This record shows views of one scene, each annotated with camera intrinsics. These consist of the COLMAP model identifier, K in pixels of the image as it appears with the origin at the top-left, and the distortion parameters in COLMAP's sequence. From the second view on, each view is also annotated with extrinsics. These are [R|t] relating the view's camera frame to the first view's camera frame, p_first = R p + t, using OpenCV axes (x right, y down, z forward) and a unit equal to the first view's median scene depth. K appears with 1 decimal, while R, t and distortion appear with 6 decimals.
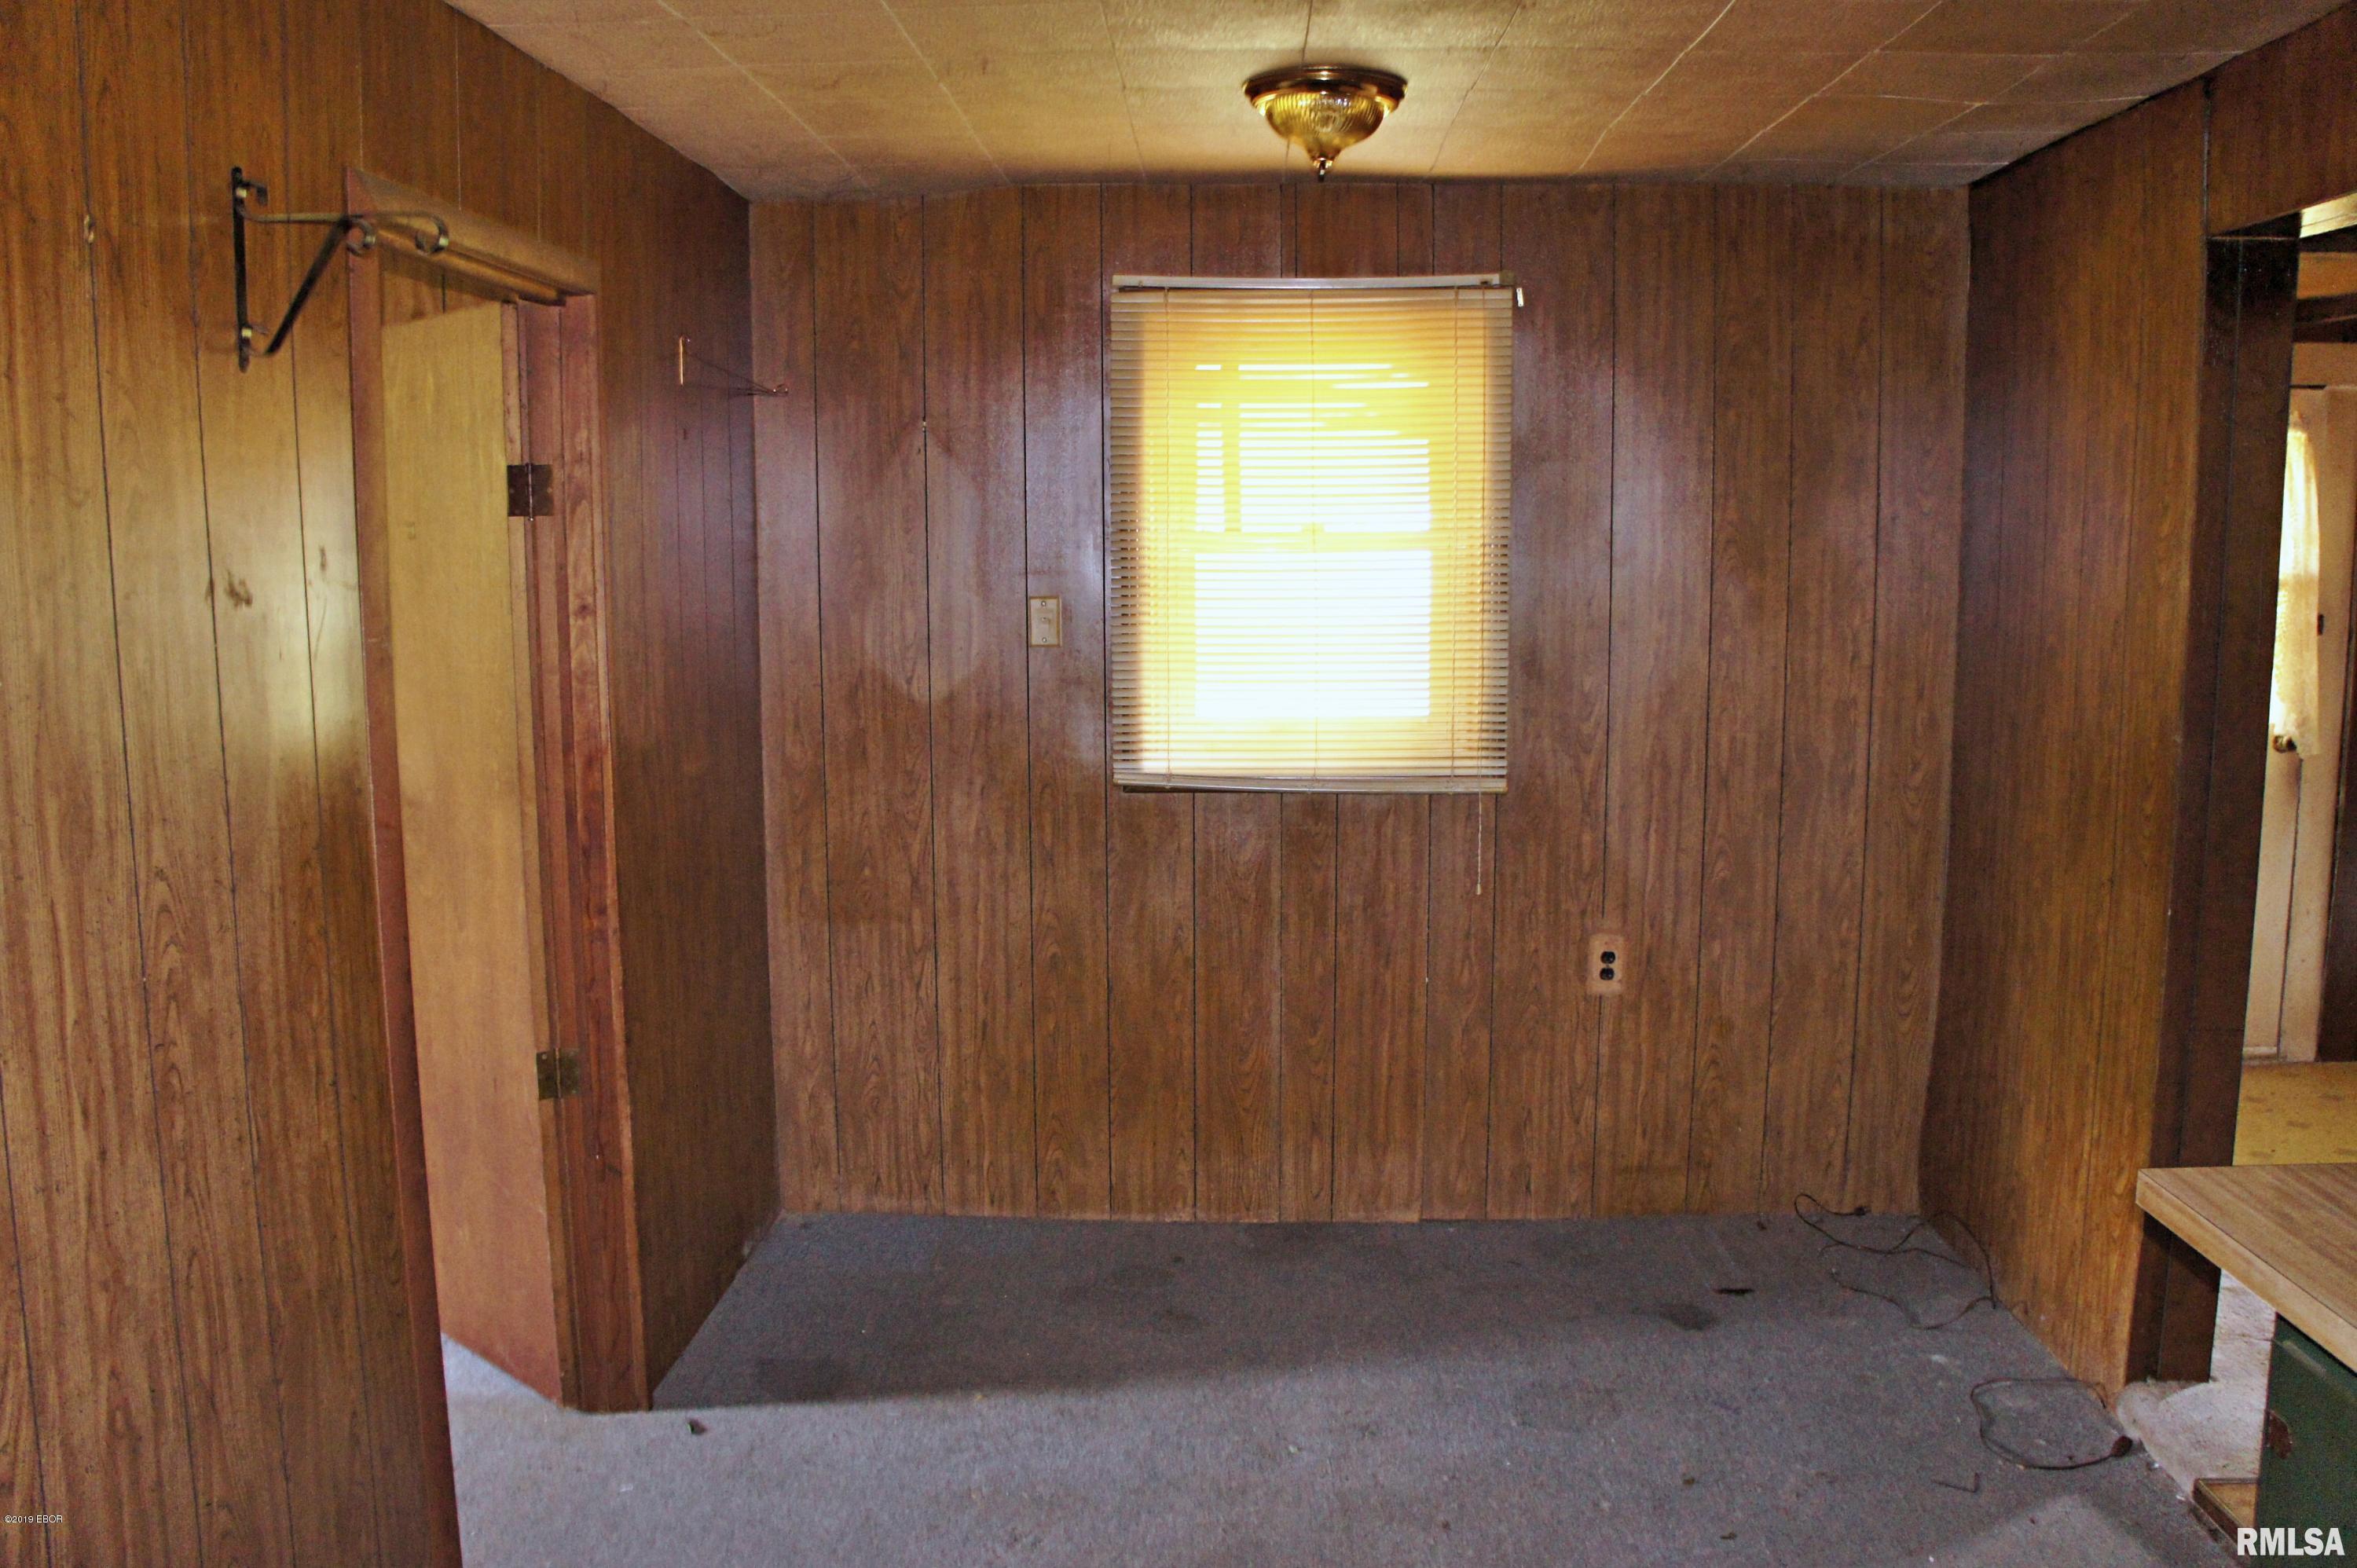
lens RADIAL K [[1846.9, 0, 1178.5], [0, 1846.9, 784.0], [0, 0, 1]] dist [-0.187232, 0.123528]
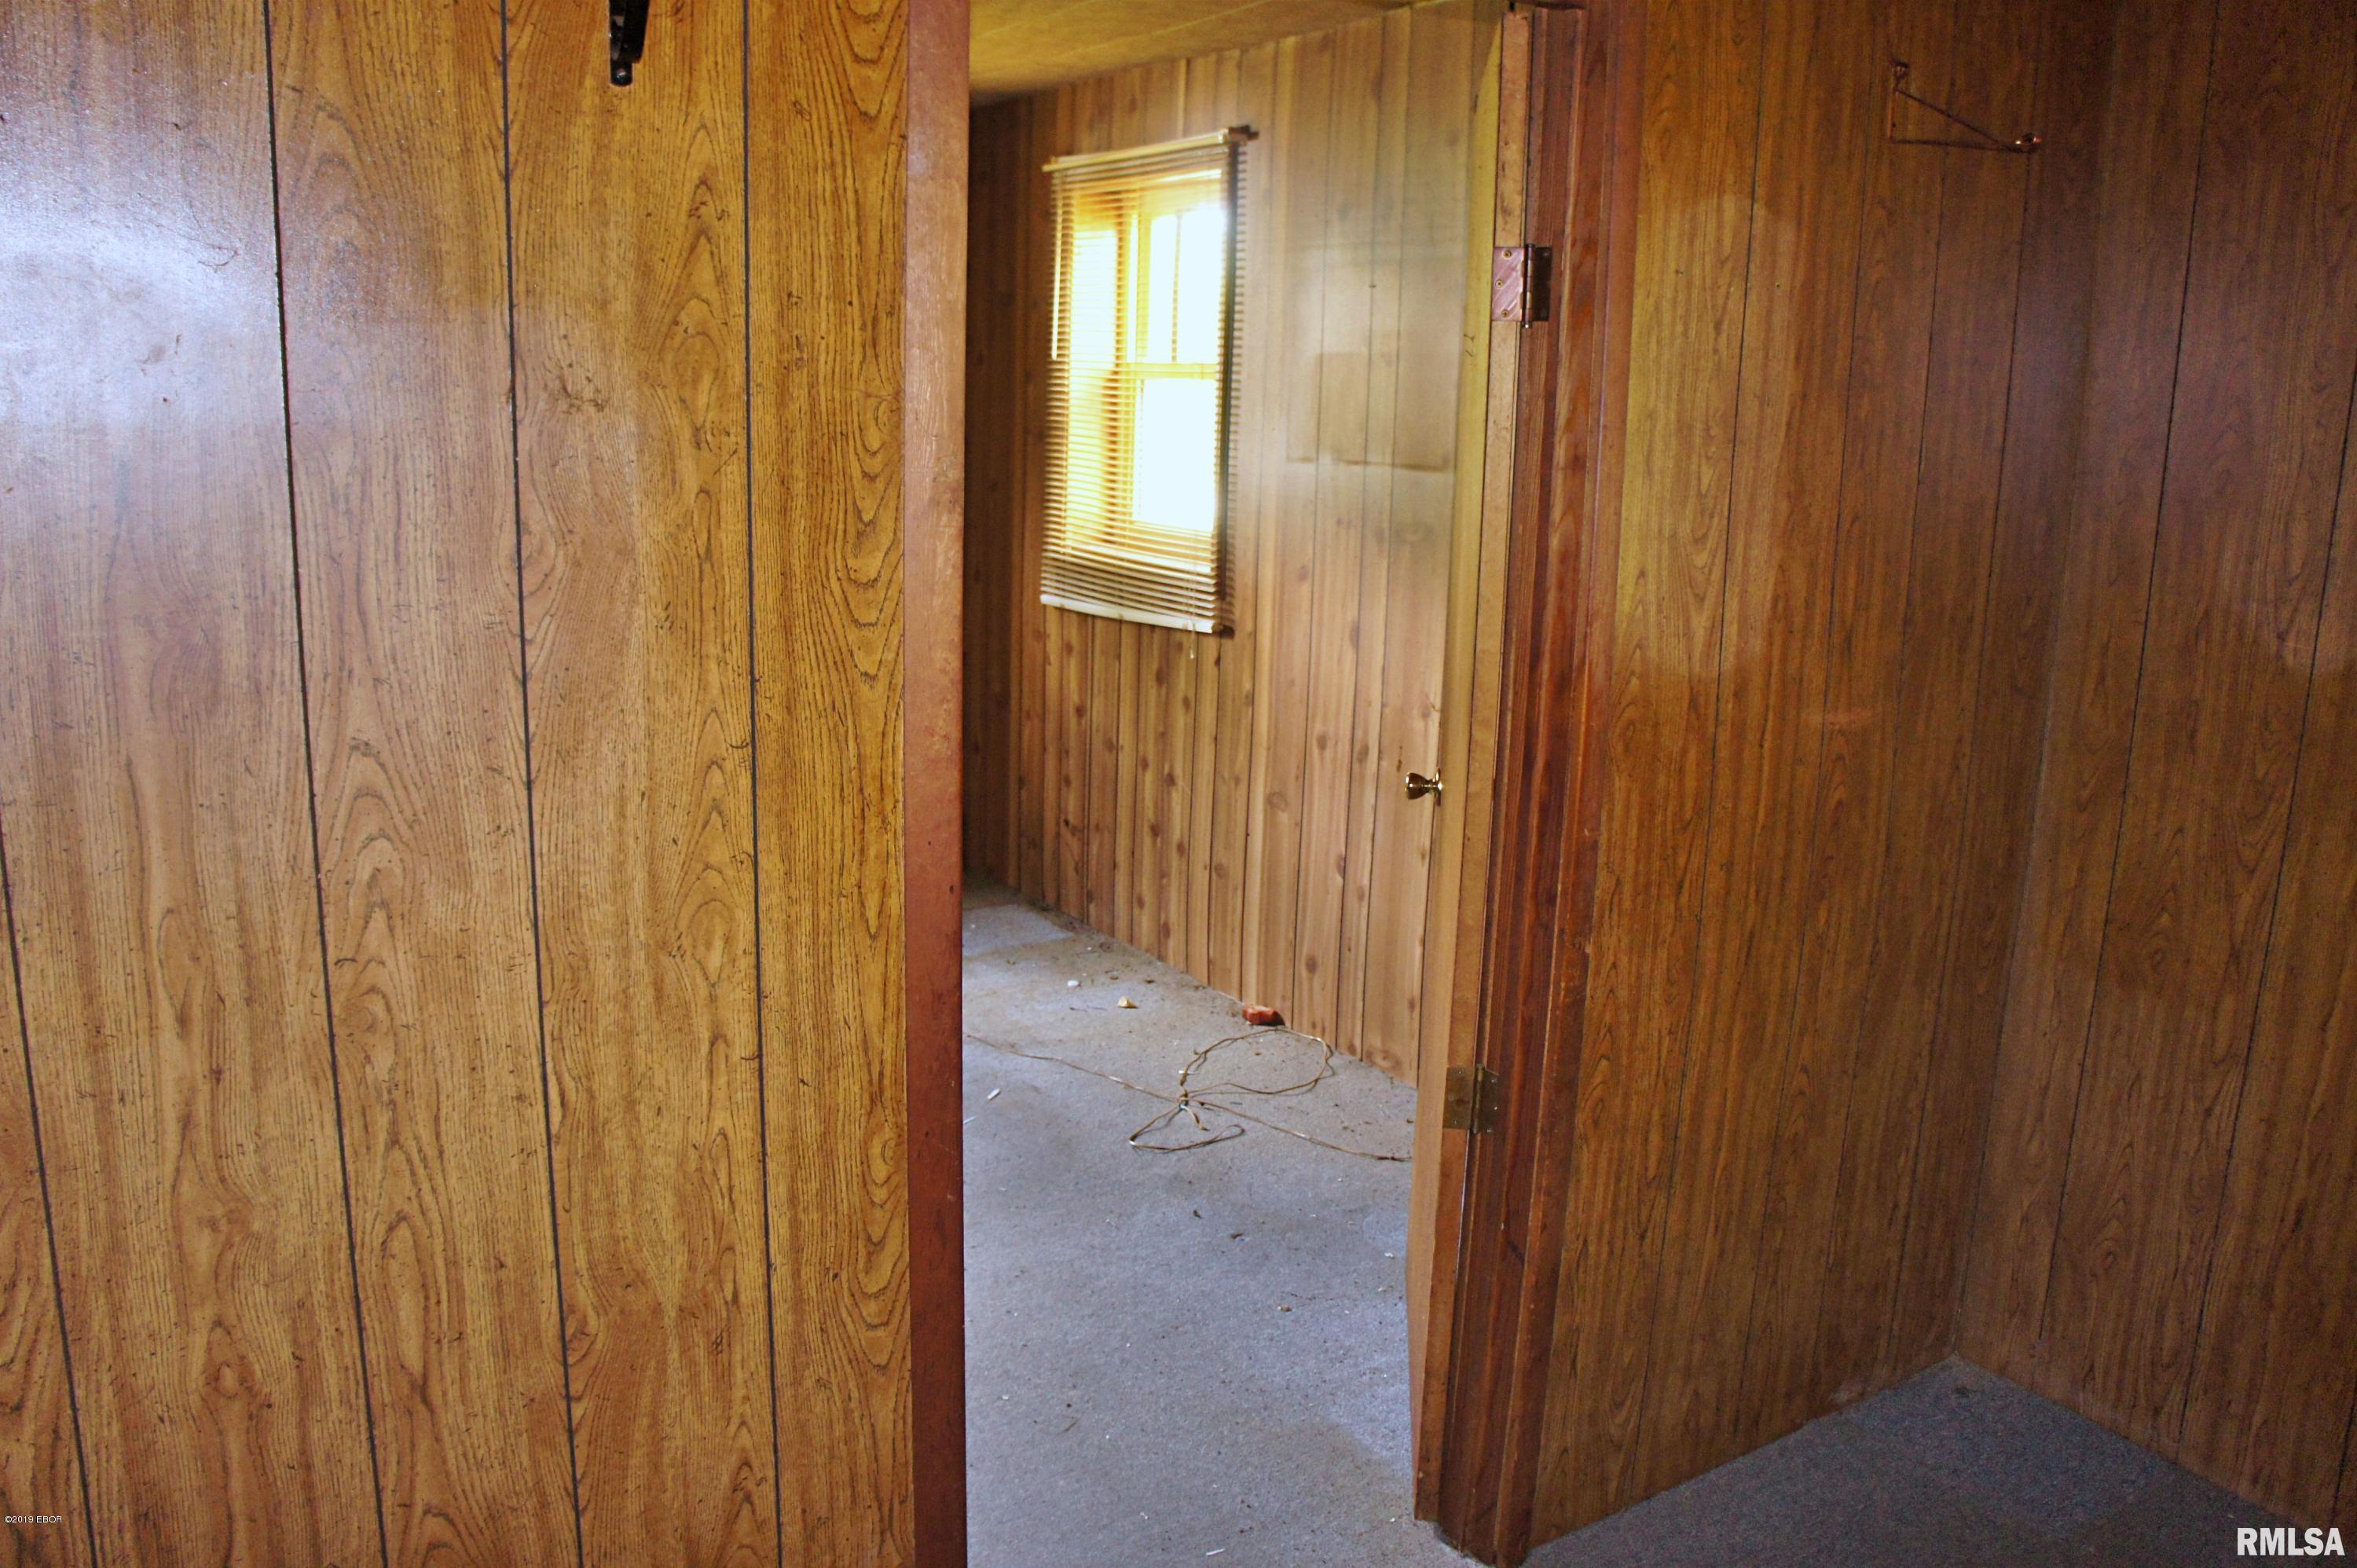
lens RADIAL K [[1846.9, 0, 1178.5], [0, 1846.9, 784.0], [0, 0, 1]] dist [-0.187232, 0.123528]
pose [[0.576952, 0.194296, -0.793332, 0.247593], [-0.134856, 0.980624, 0.142091, -0.089943], [0.805568, 0.025006, 0.591975, 0.786424]]
